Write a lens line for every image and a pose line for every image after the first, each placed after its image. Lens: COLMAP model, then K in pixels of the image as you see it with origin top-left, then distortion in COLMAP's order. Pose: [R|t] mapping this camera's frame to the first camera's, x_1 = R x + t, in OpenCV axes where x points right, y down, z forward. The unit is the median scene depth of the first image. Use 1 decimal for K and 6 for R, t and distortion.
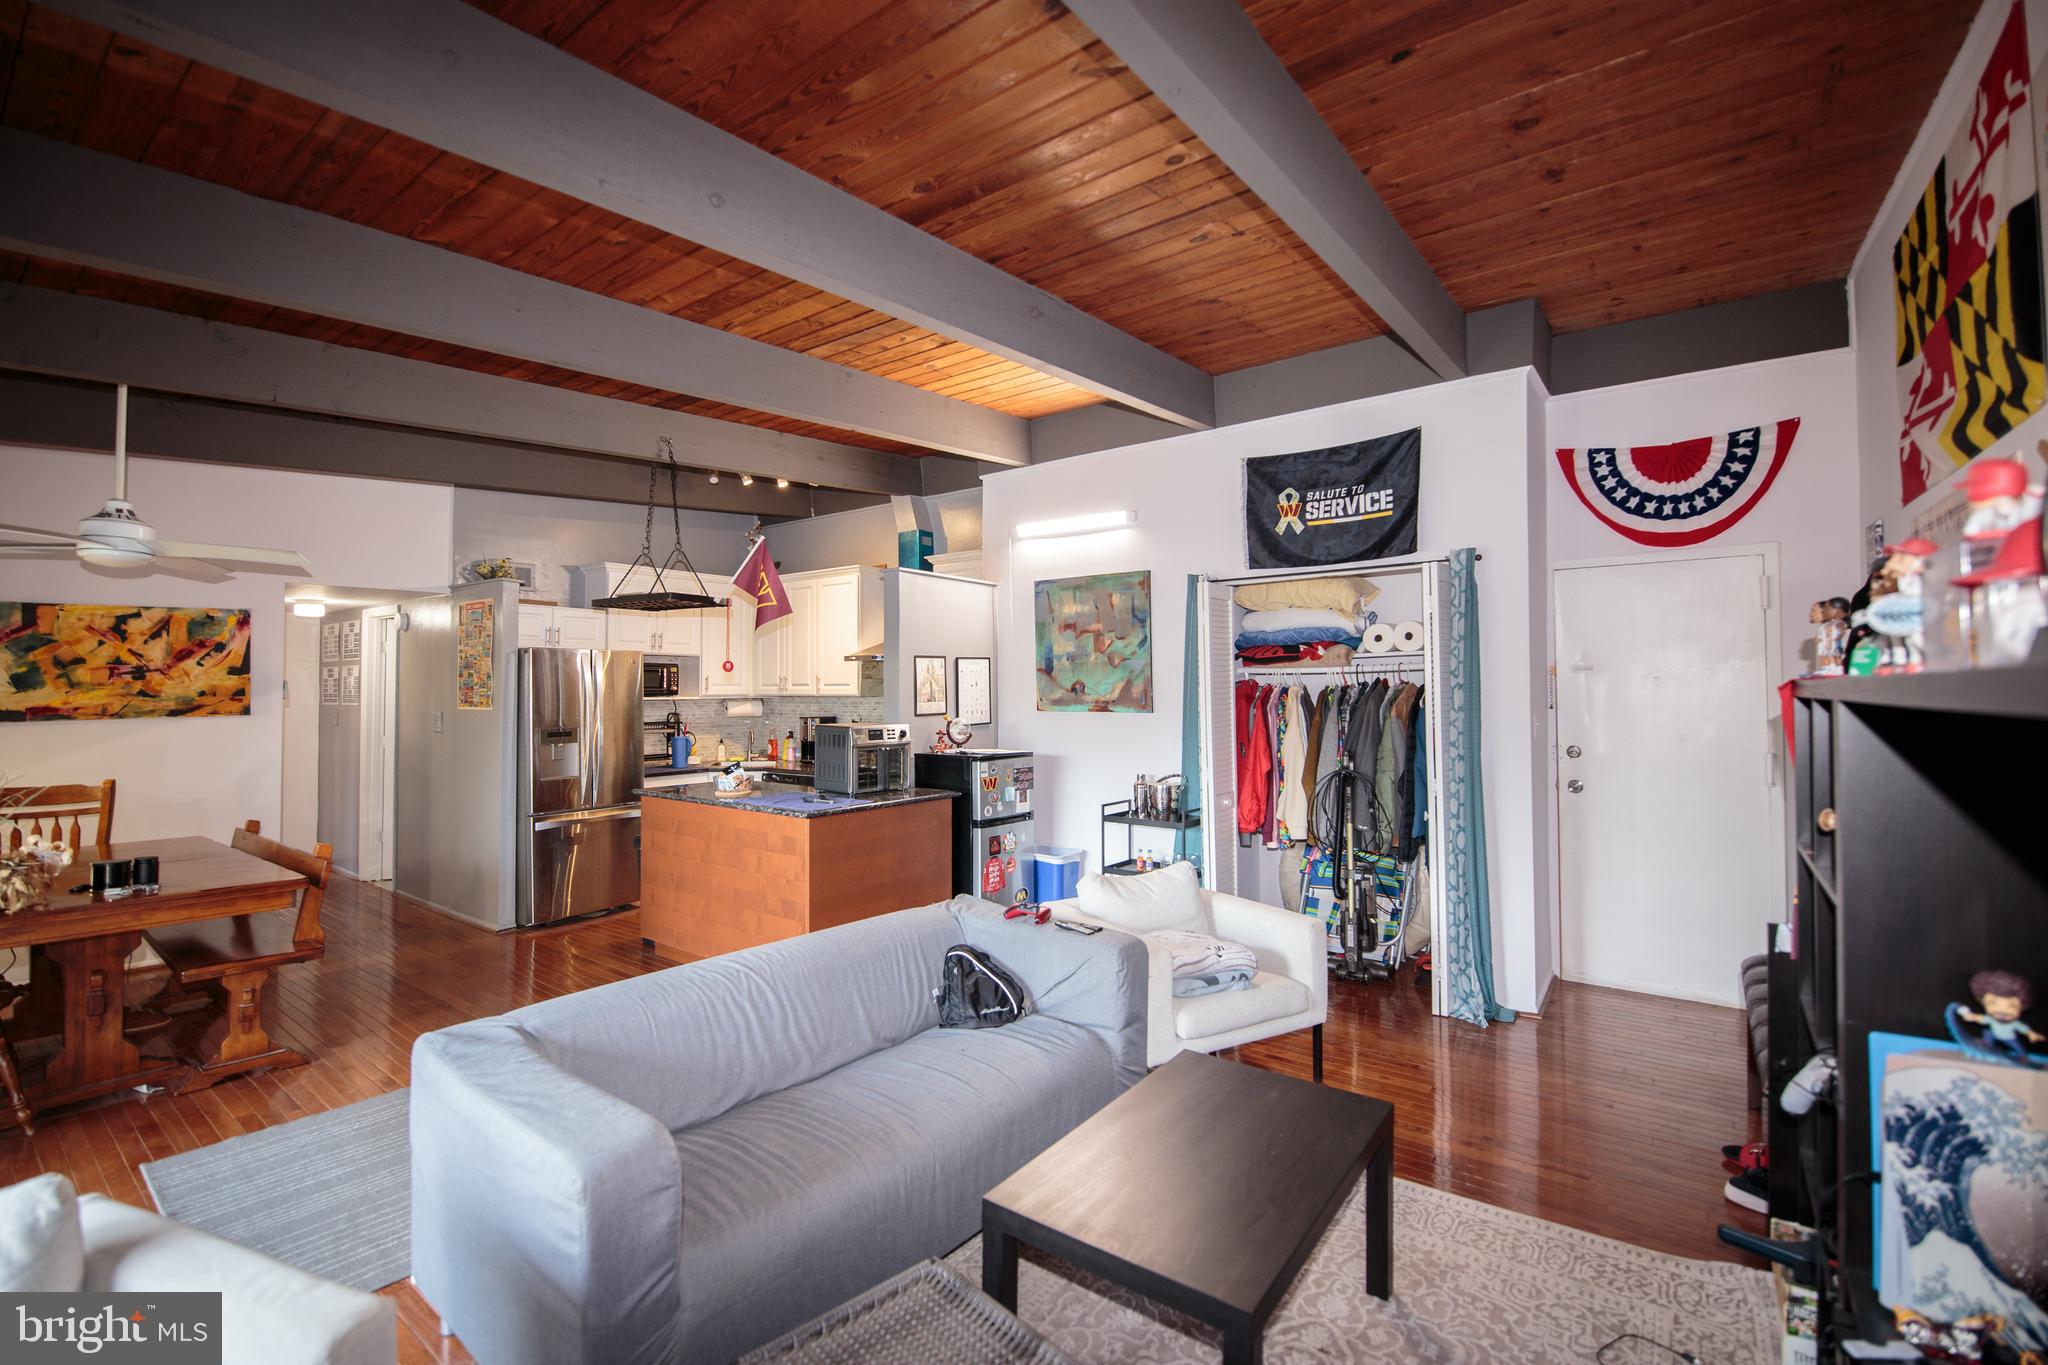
lens RADIAL K [[878.0, 0, 1015.9], [0, 878.0, 669.6], [0, 0, 1]] dist [-0.005171, -0.008414]
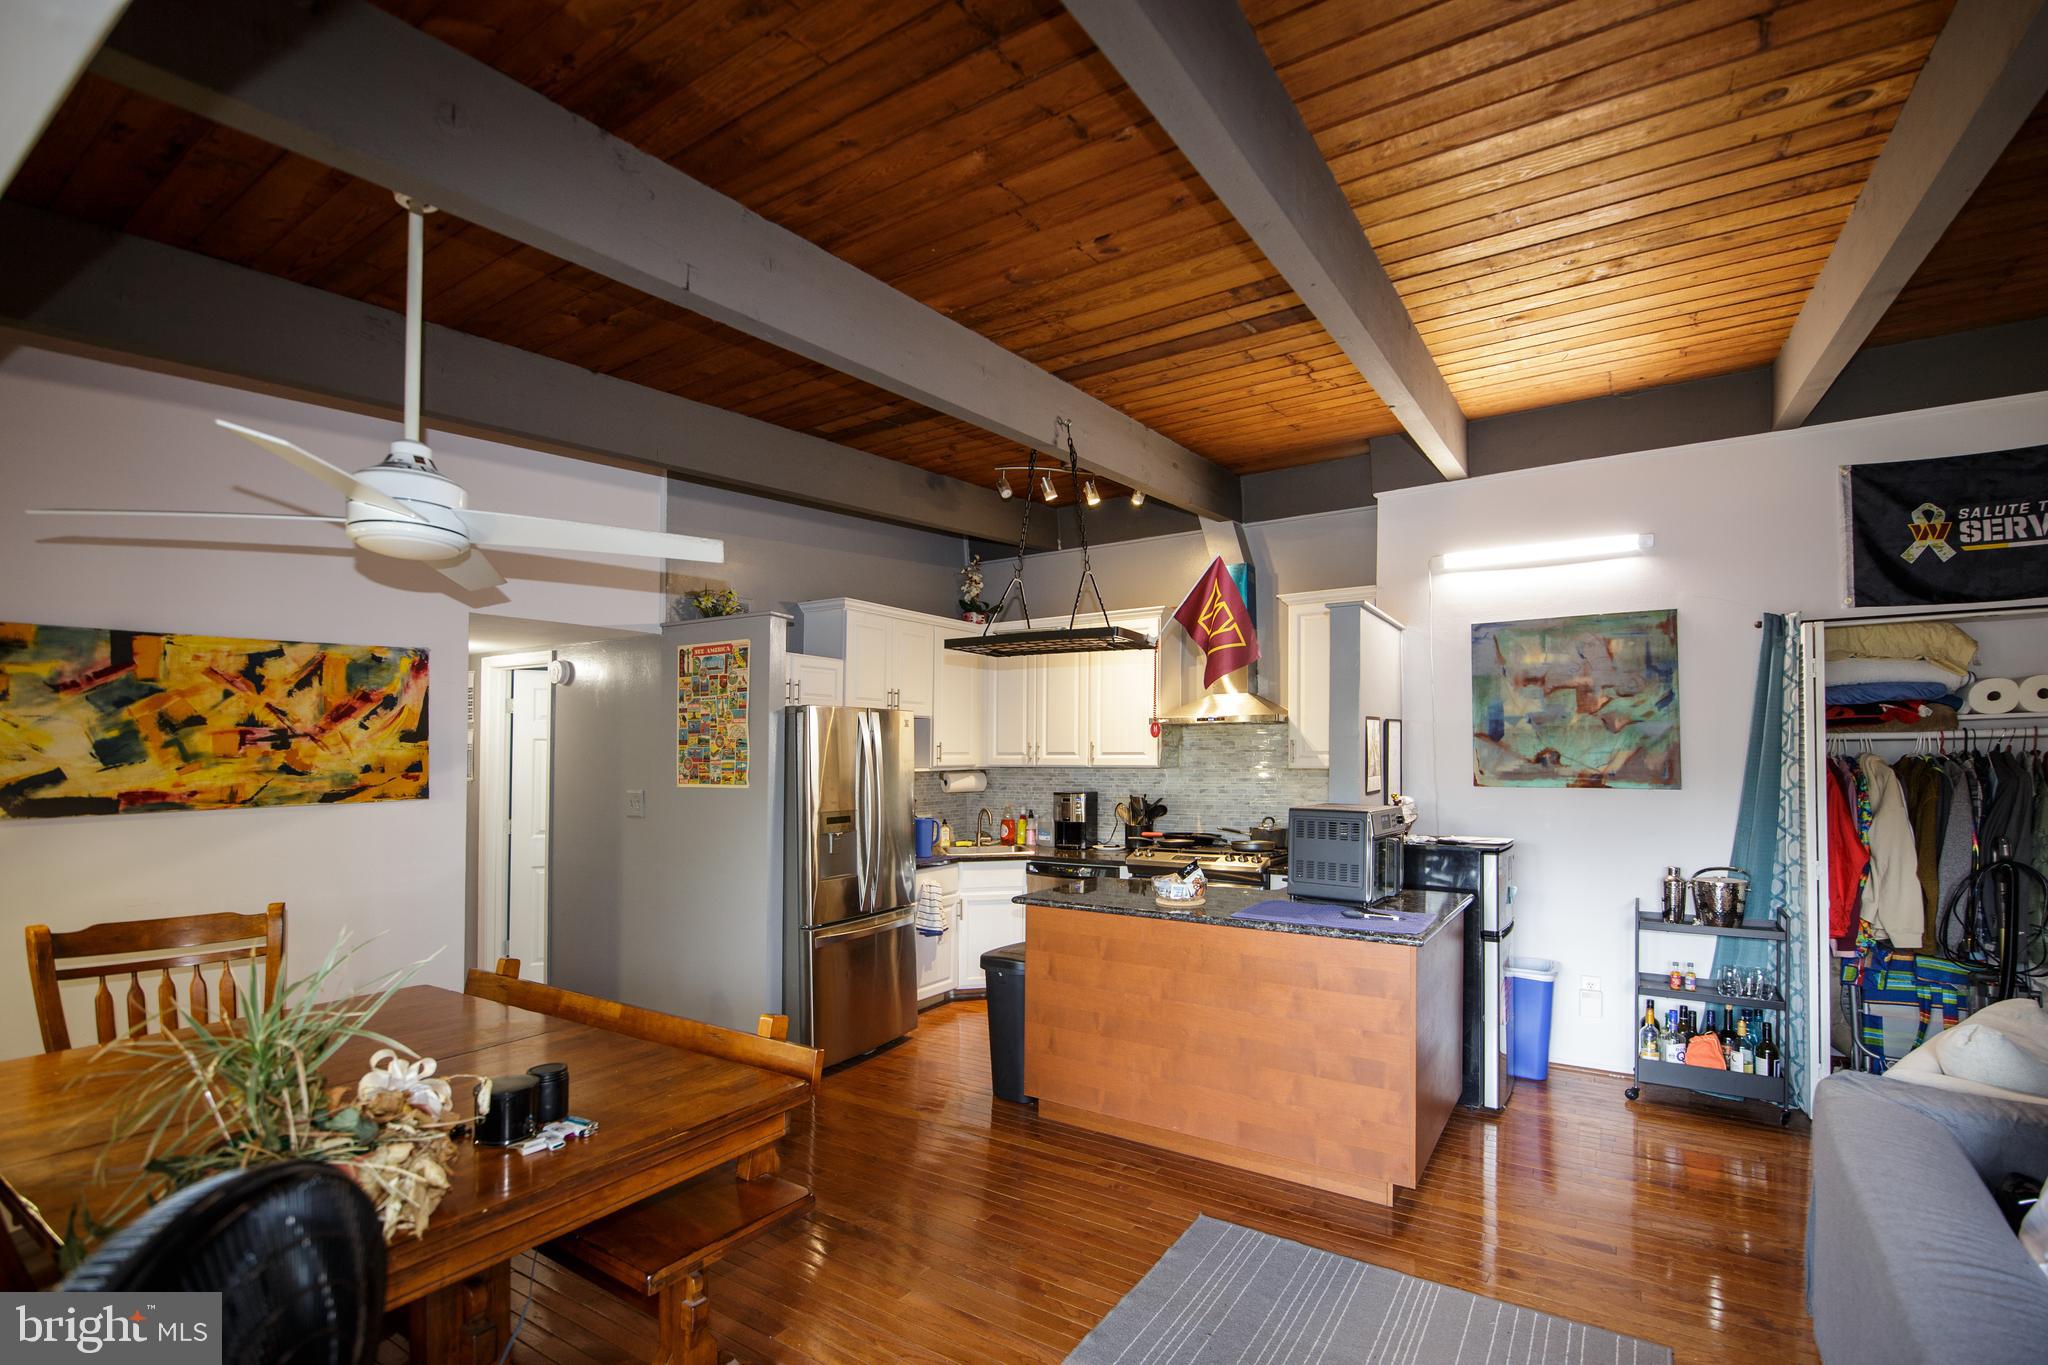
lens RADIAL K [[878.0, 0, 1060.9], [0, 878.0, 757.8], [0, 0, 1]] dist [-0.005171, -0.008414]
pose [[0.995462, -0.001903, 0.095137, -0.509166], [-0.000391, 0.999710, 0.024082, 0.001980], [-0.095156, -0.024009, 0.995173, 0.287753]]
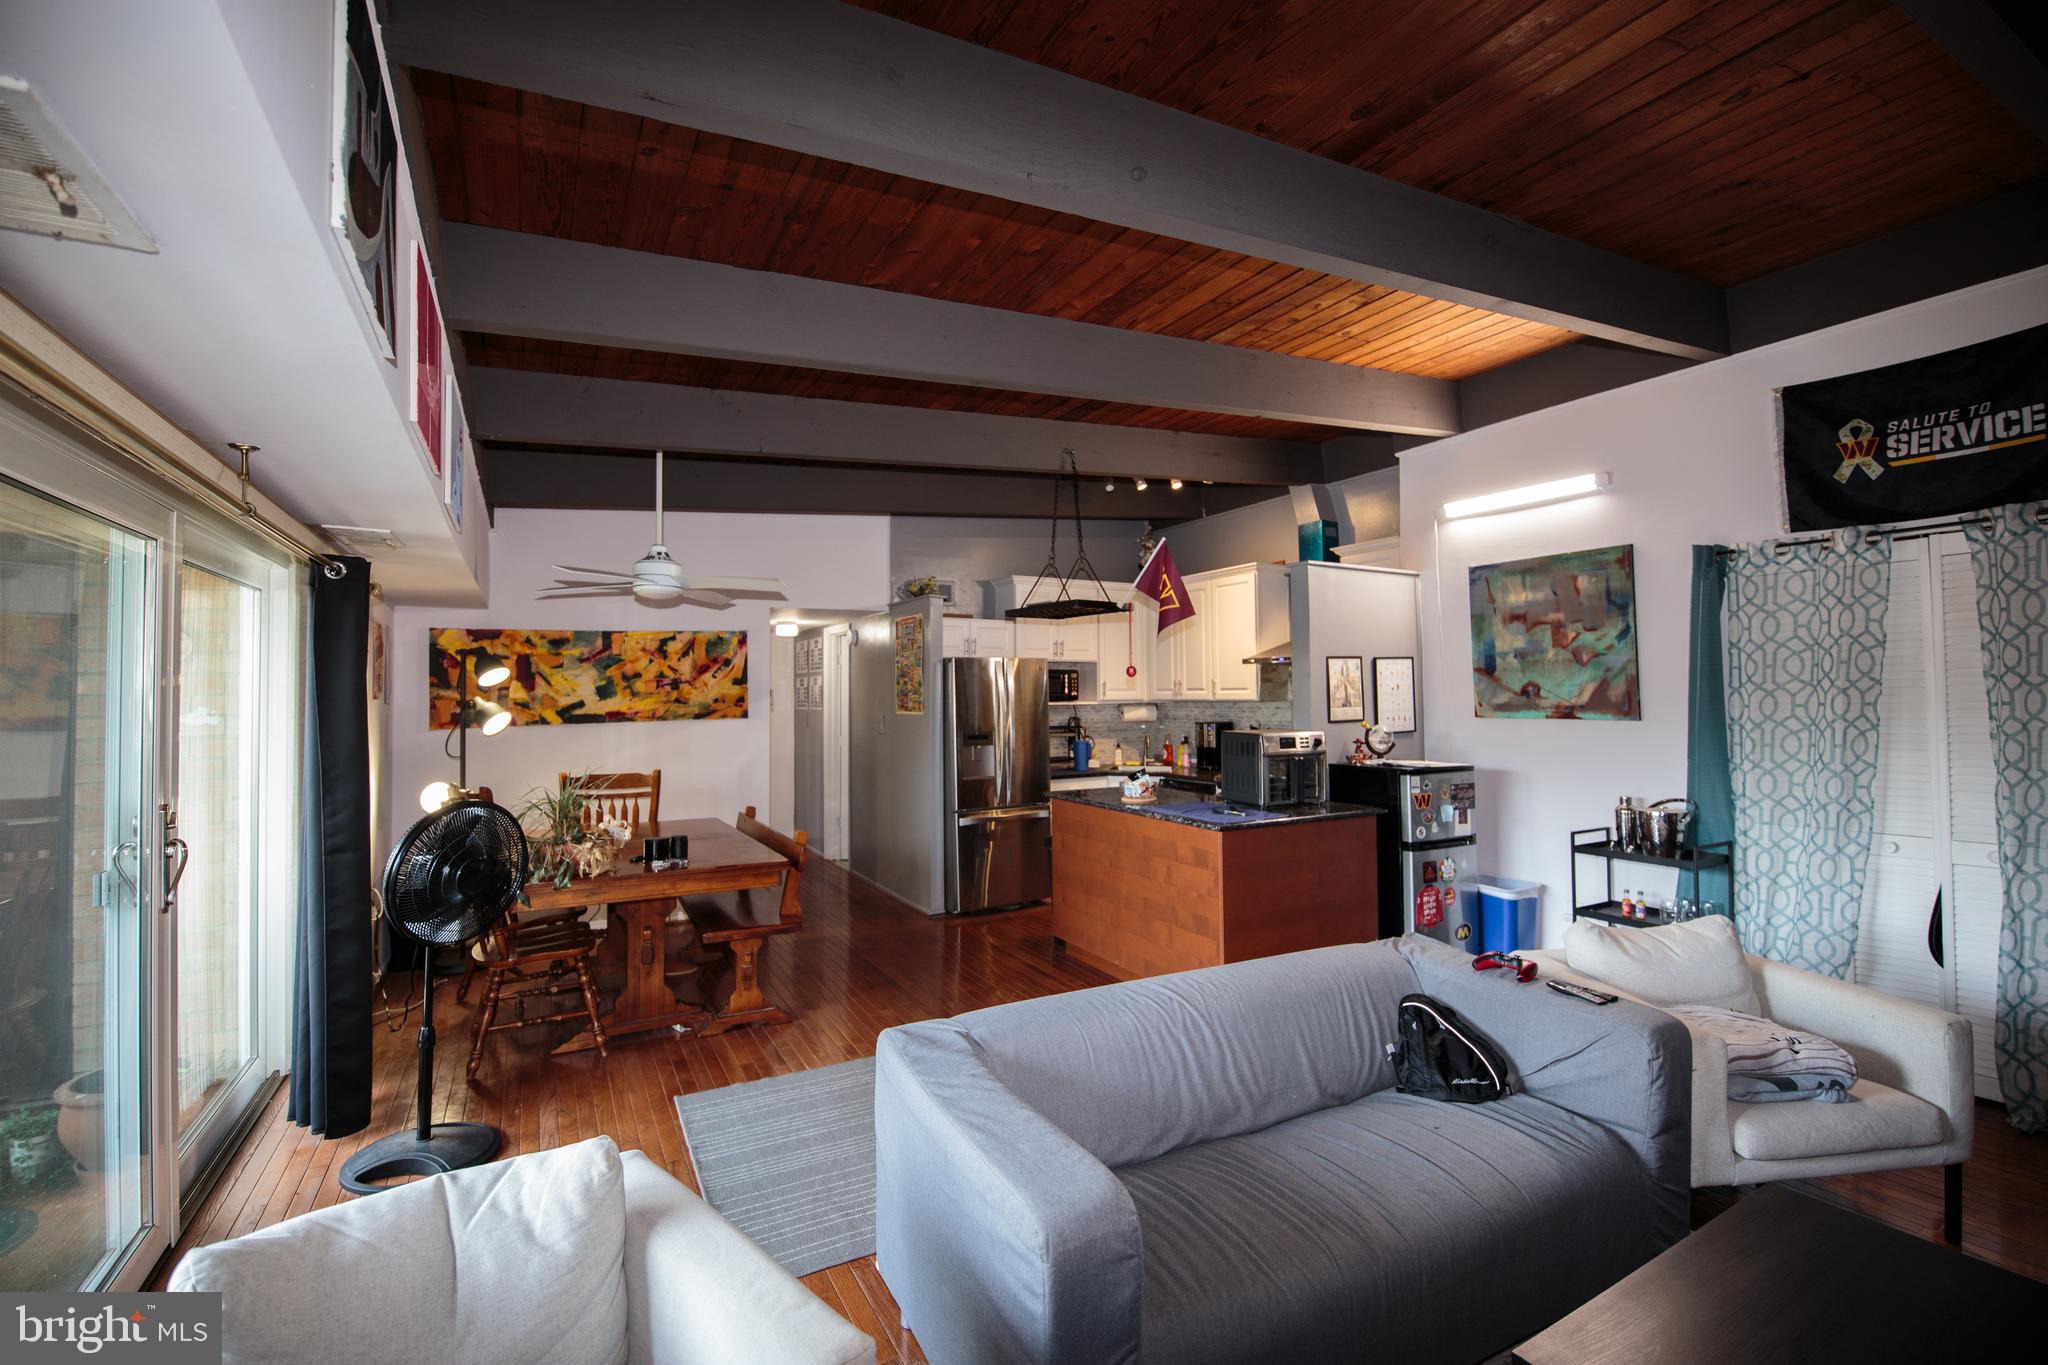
lens RADIAL K [[878.0, 0, 1025.7], [0, 878.0, 669.6], [0, 0, 1]] dist [-0.005171, -0.008414]
pose [[0.915465, -0.017012, -0.402038, -0.039413], [0.015245, 0.999855, -0.007594, -0.000193], [0.402109, 0.000823, 0.915591, 0.043776]]
